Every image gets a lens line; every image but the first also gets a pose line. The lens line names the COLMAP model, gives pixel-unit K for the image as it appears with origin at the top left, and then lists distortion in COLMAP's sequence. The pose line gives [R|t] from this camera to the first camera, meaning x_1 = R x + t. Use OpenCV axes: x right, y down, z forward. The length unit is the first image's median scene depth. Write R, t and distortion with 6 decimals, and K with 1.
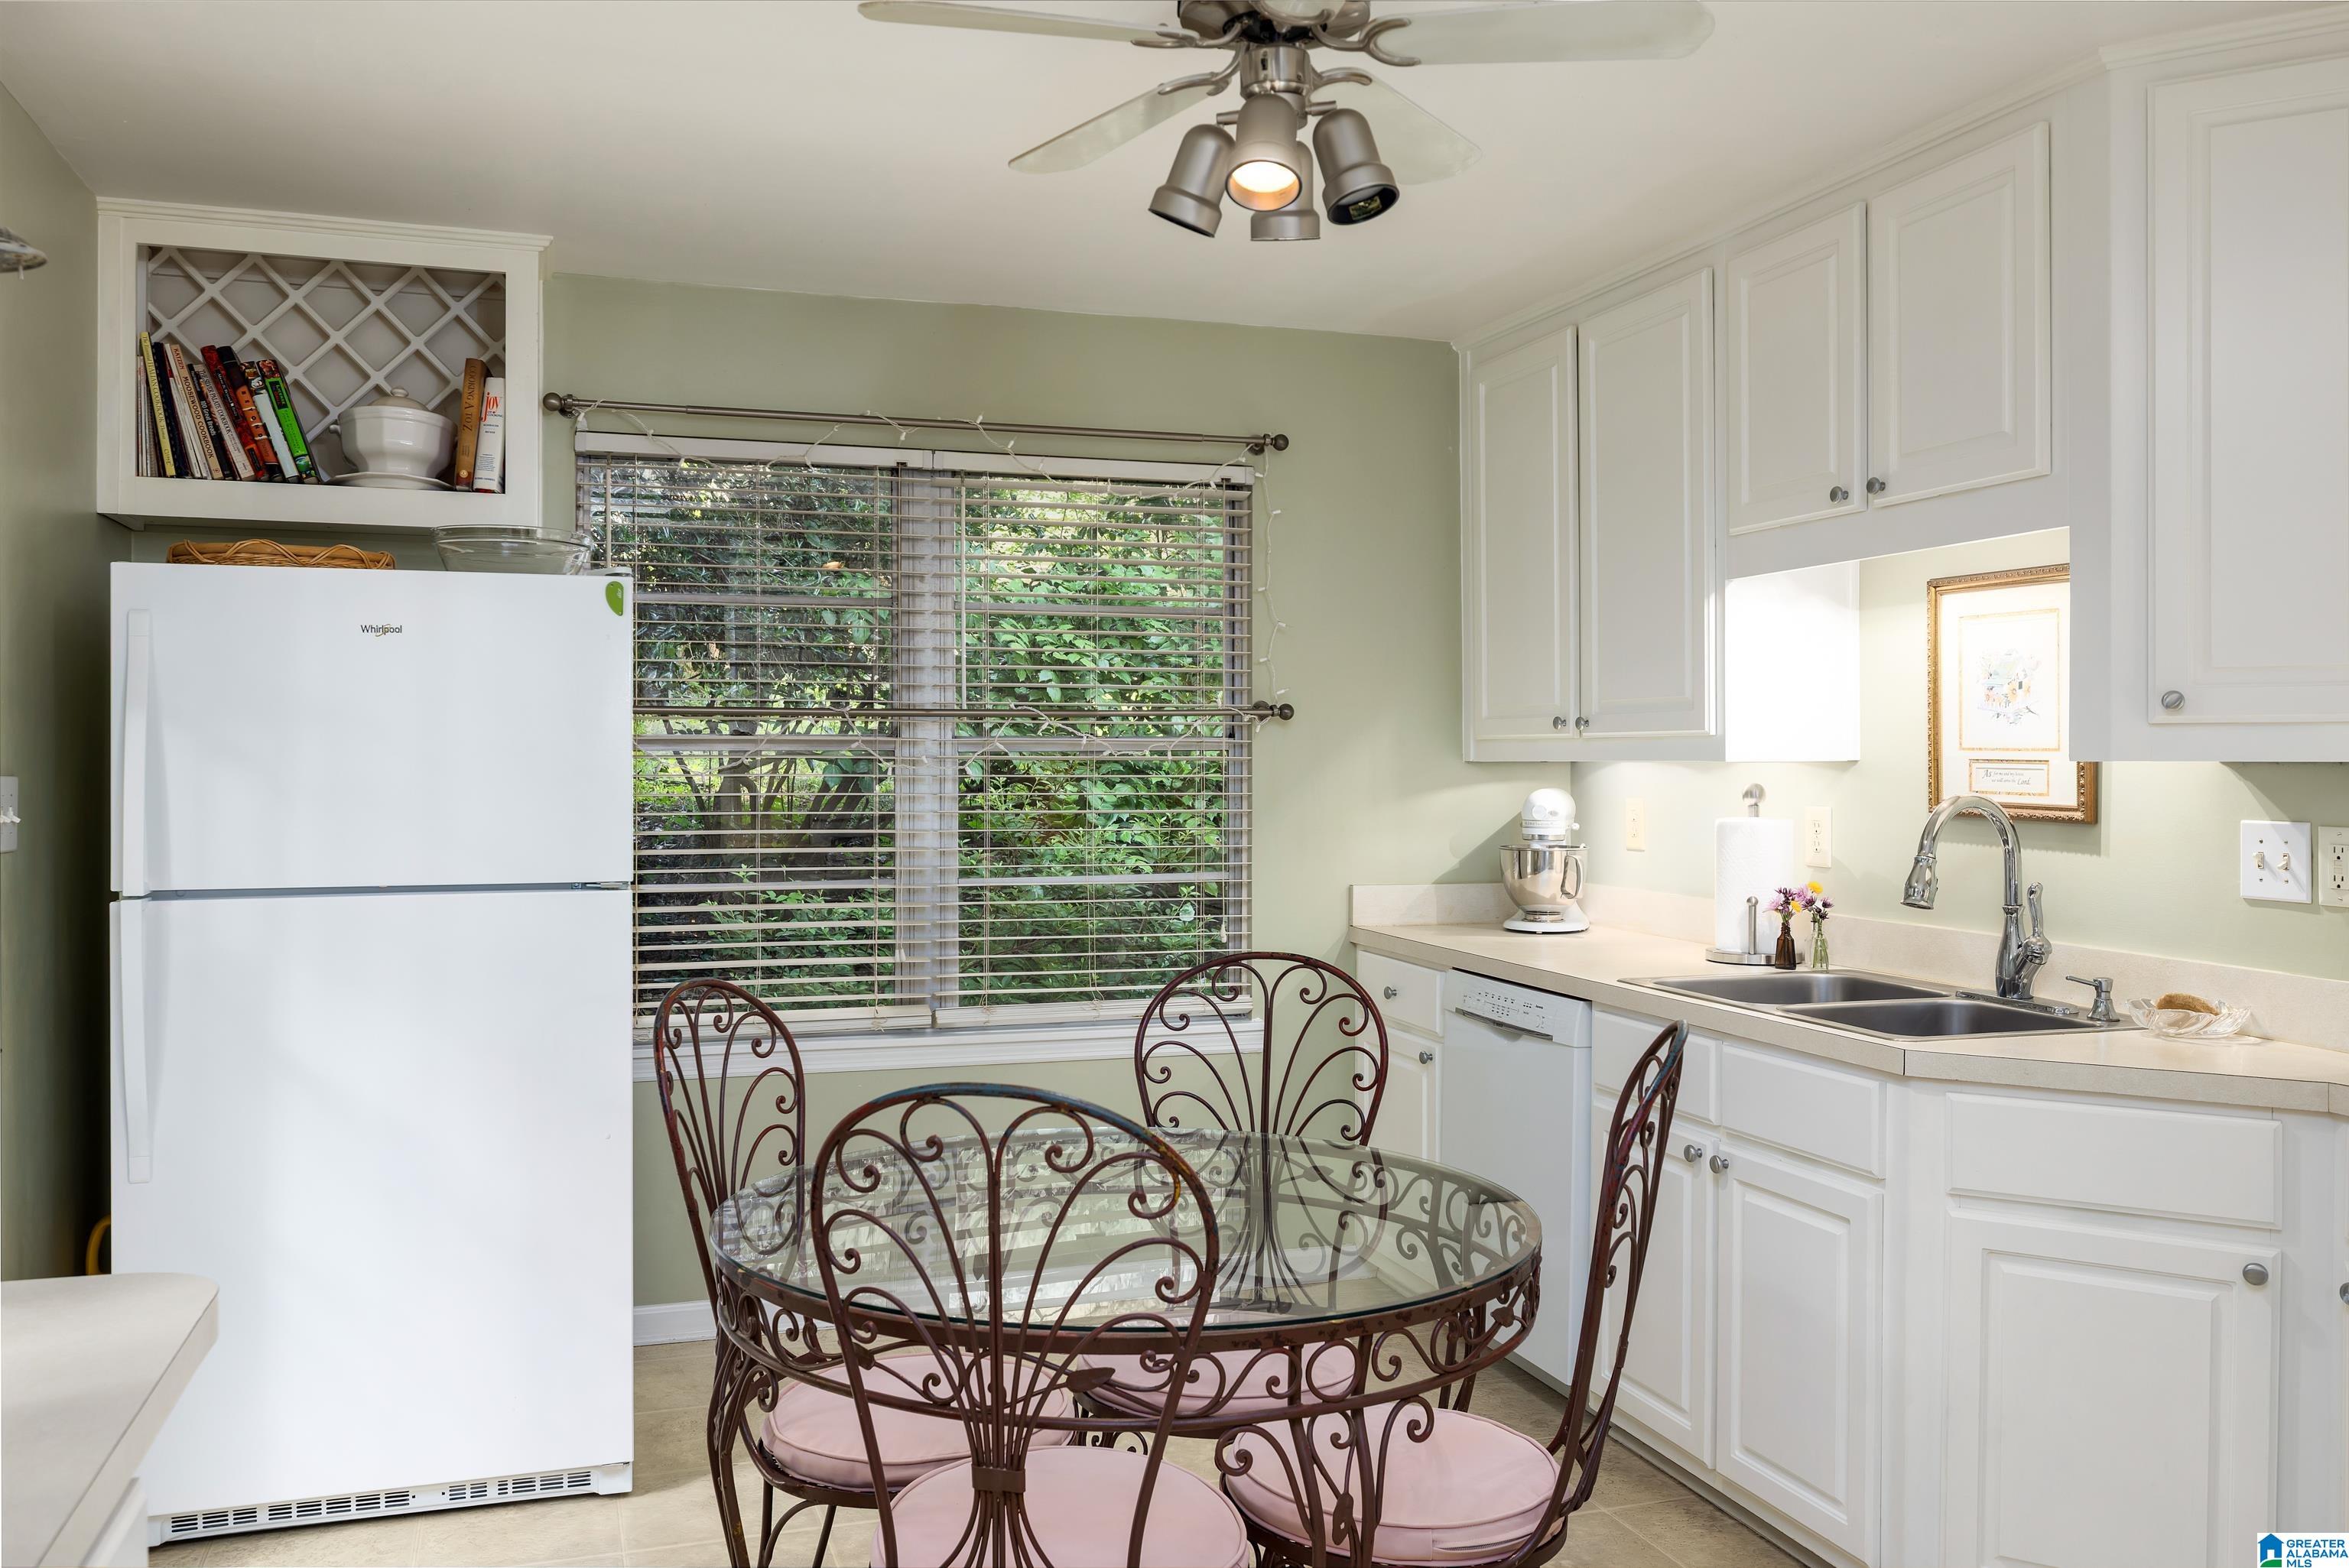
lens RADIAL K [[1882.7, 0, 1149.9], [0, 1882.7, 754.3], [0, 0, 1]] dist [0.003162, -0.004318]
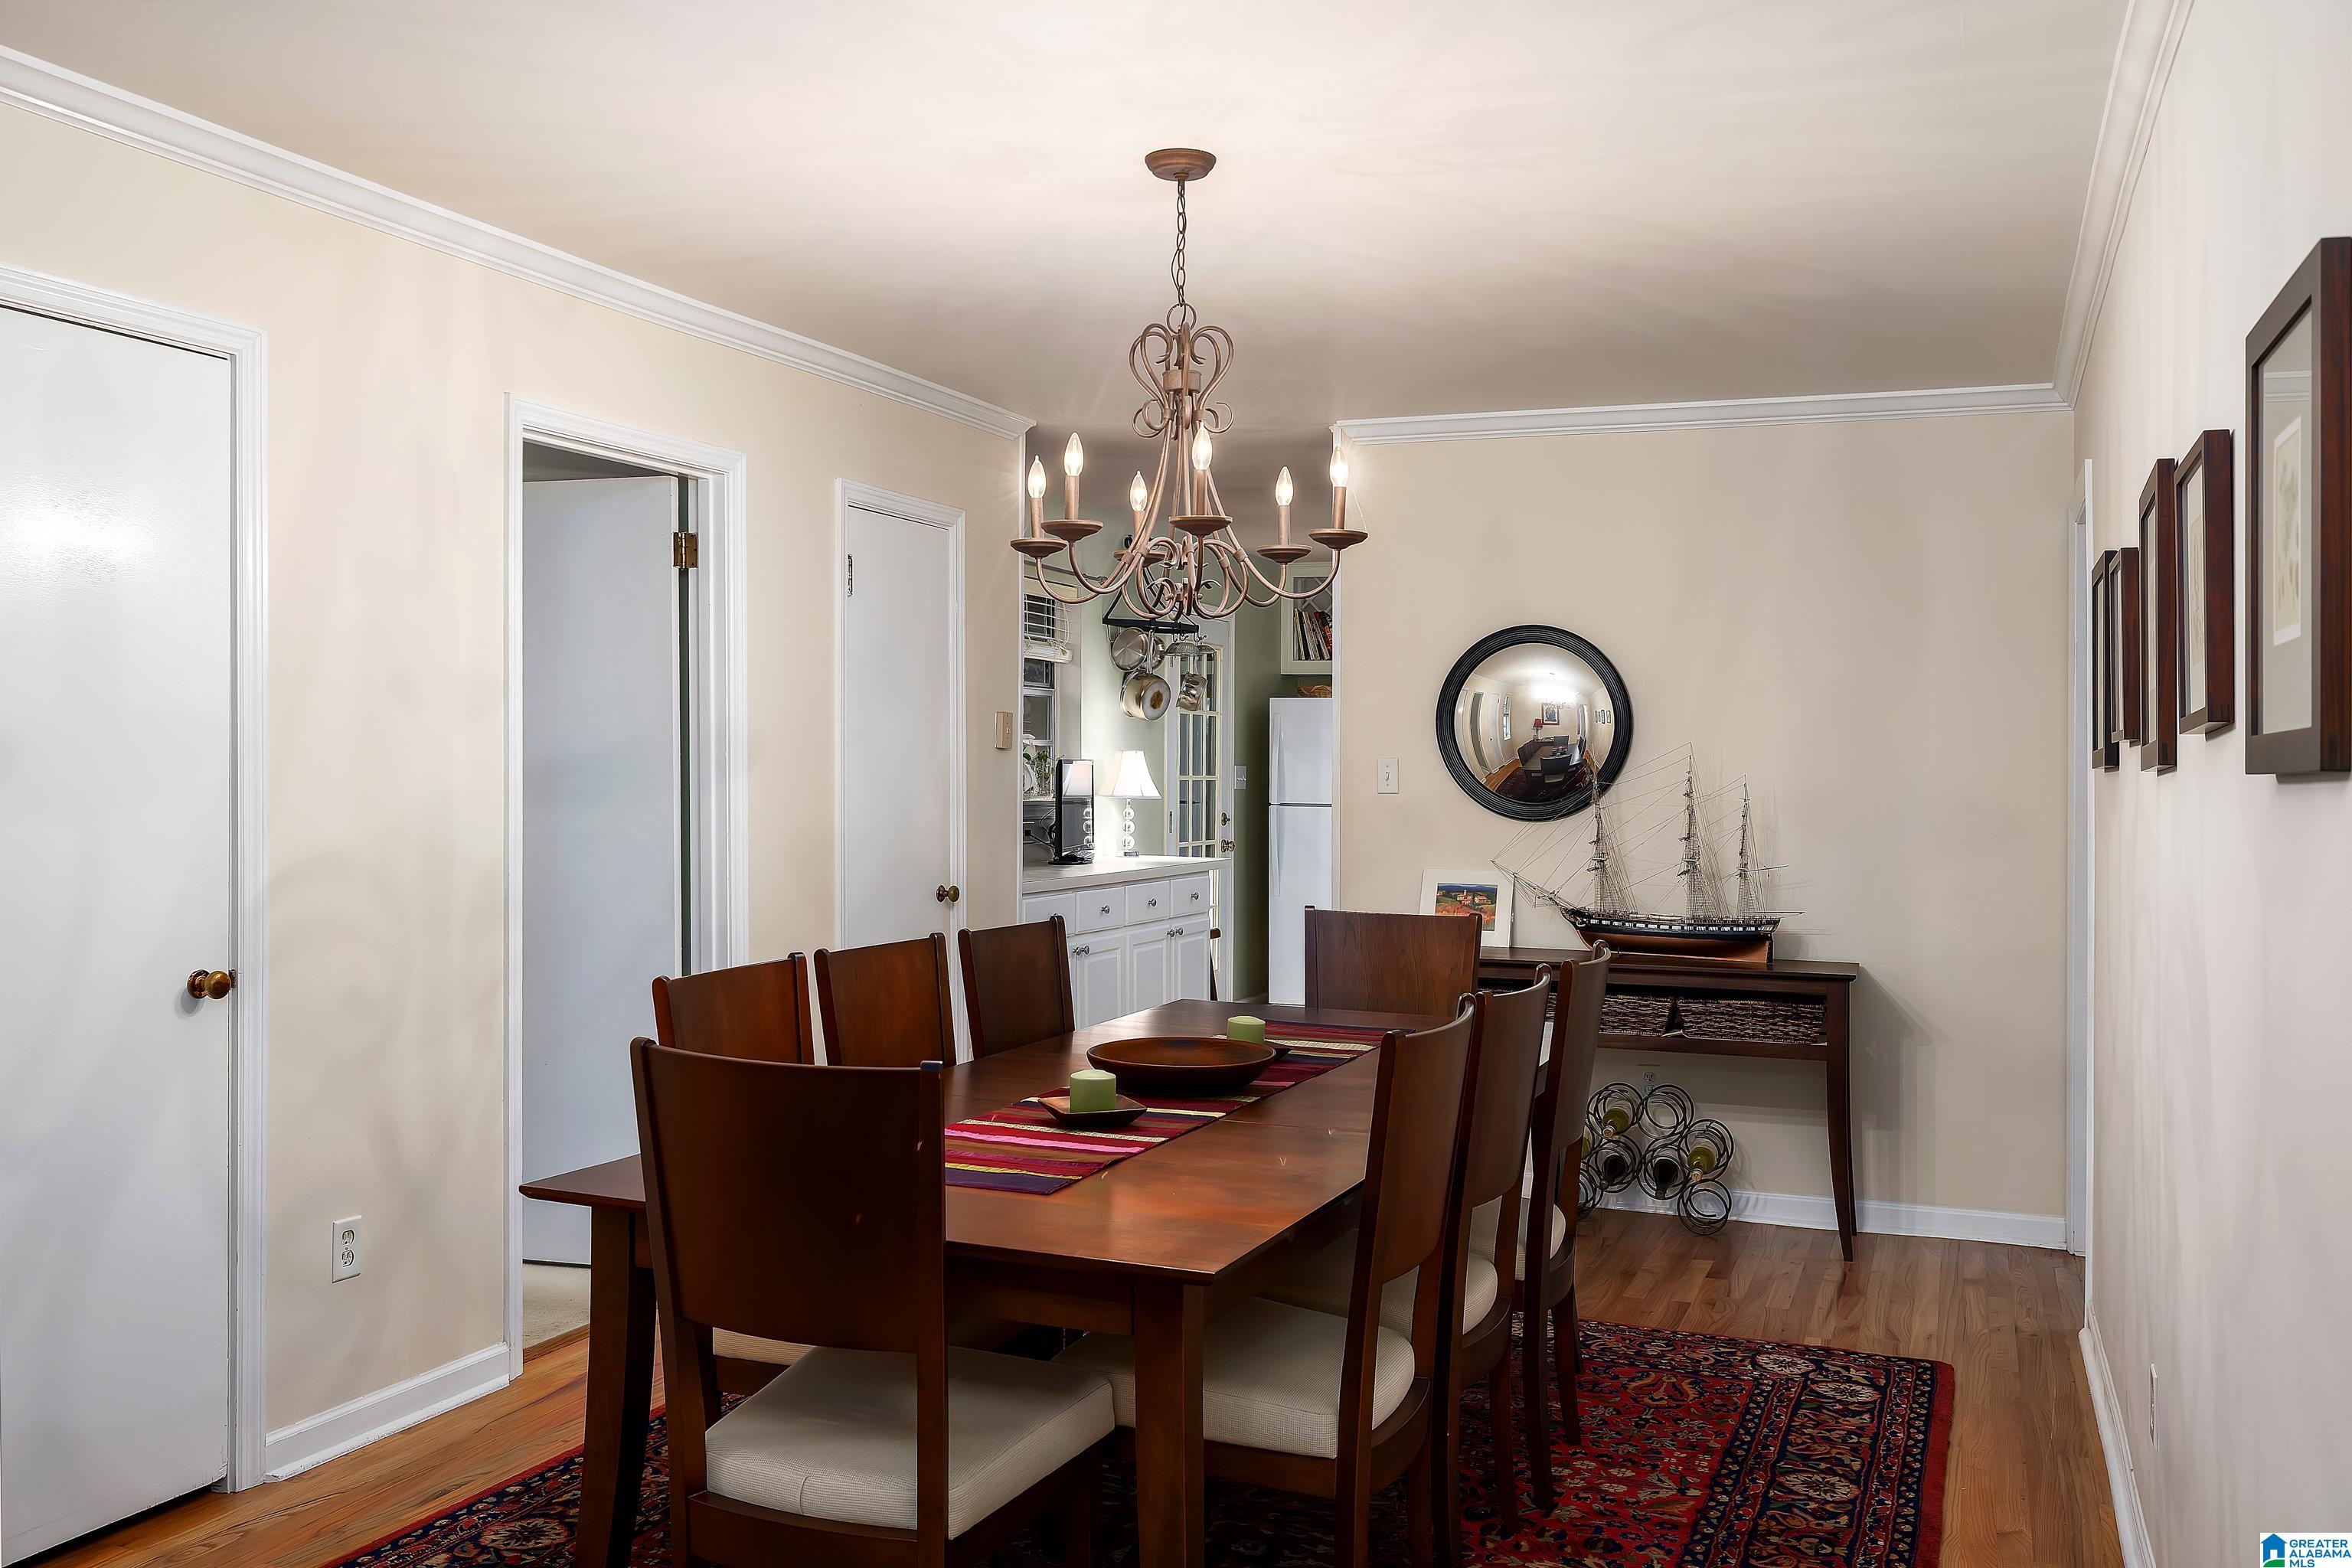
lens RADIAL K [[1974.0, 0, 1170.5], [0, 1974.0, 775.4], [0, 0, 1]] dist [0.000779, 0.000590]
pose [[0.776922, 0.006073, -0.629568, 1.163118], [-0.003586, 0.999980, 0.005221, 0.008446], [0.629587, -0.001798, 0.776928, -1.389220]]
